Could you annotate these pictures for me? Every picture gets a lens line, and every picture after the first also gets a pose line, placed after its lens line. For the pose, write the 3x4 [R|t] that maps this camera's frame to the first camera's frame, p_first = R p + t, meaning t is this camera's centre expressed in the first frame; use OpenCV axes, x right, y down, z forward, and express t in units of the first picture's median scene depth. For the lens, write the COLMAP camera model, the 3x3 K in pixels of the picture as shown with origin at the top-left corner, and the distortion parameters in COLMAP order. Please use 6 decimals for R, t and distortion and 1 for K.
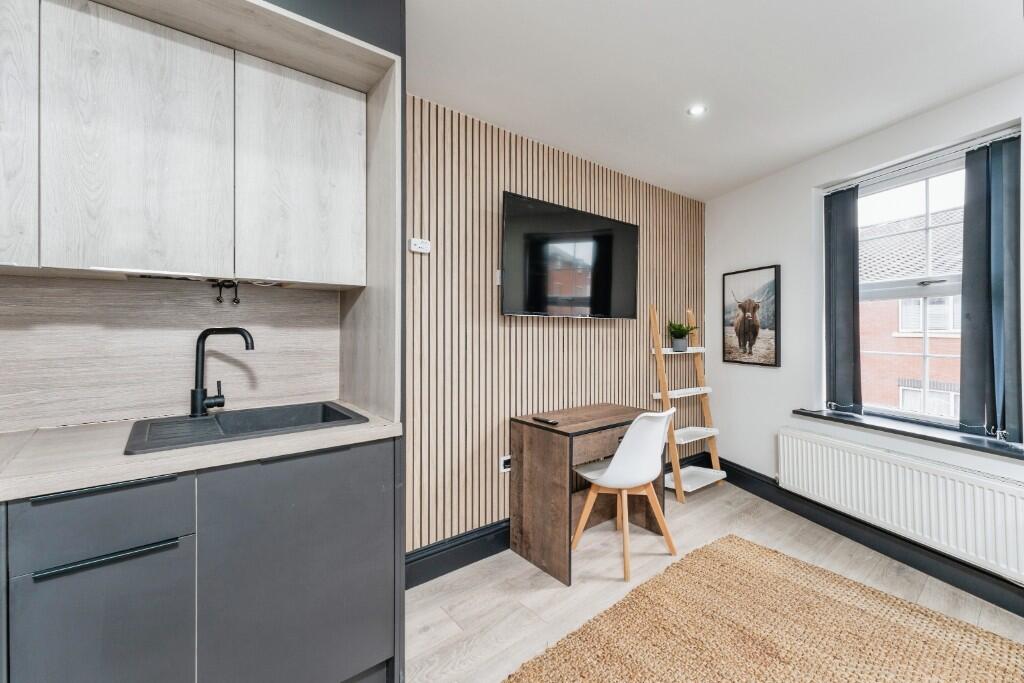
lens RADIAL K [[424.8, 0, 517.8], [0, 424.8, 329.9], [0, 0, 1]] dist [-0.001851, 0.000530]
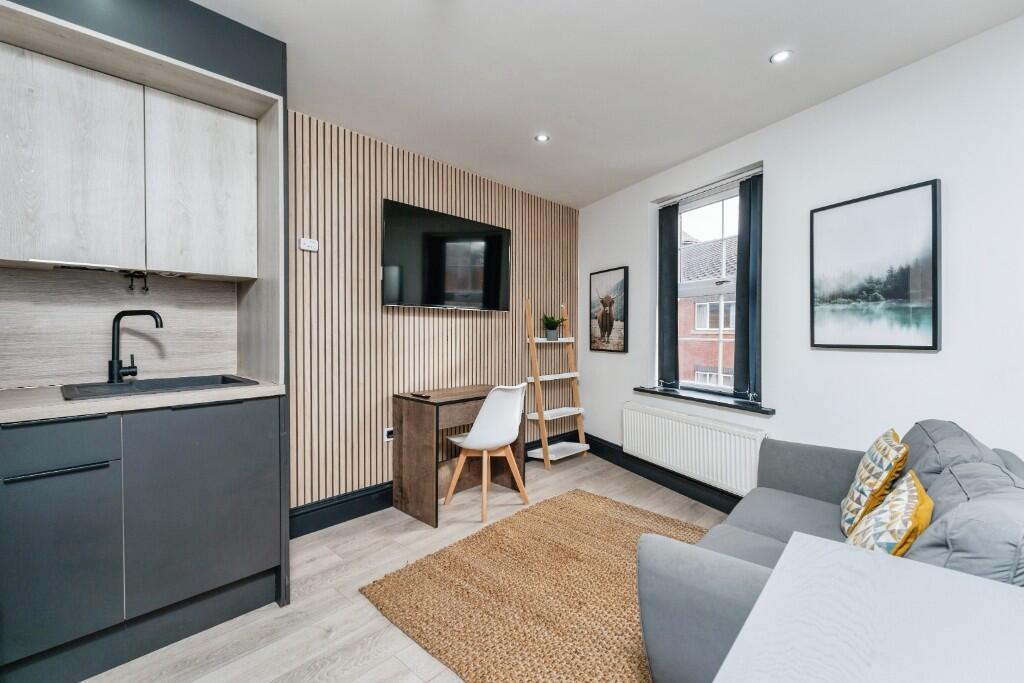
lens RADIAL K [[445.7, 0, 484.0], [0, 445.7, 340.7], [0, 0, 1]] dist [-0.004158, -0.000154]
pose [[0.995815, 0.002591, 0.091356, 0.133458], [-0.004879, 0.999680, 0.024826, 0.031922], [-0.091263, -0.025168, 0.995509, -0.259925]]
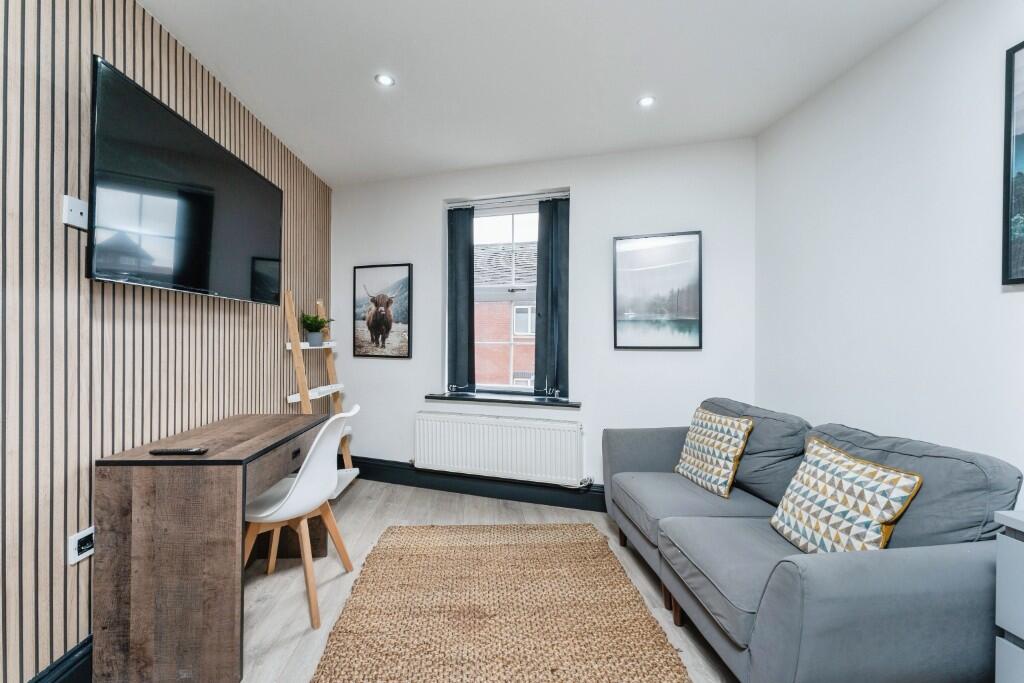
lens RADIAL K [[424.8, 0, 491.8], [0, 424.8, 340.2], [0, 0, 1]] dist [-0.001851, 0.000530]
pose [[0.575693, -0.001038, 0.817665, -0.197022], [-0.011199, 0.999895, 0.009154, 0.037179], [-0.817589, -0.014427, 0.575621, 0.266421]]
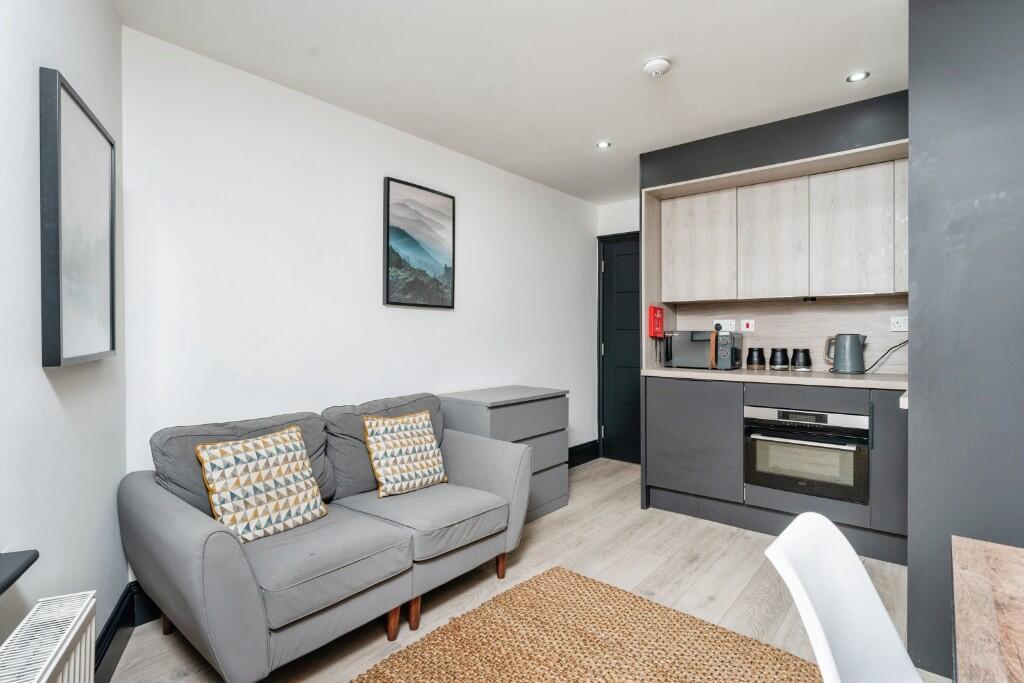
lens RADIAL K [[501.9, 0, 520.1], [0, 501.9, 339.8], [0, 0, 1]] dist [-0.001471, -0.000375]
pose [[-0.973520, 0.002532, -0.228588, 0.656600], [0.000189, 0.999947, 0.010268, 0.034843], [0.228602, 0.009953, -0.973469, 1.344001]]
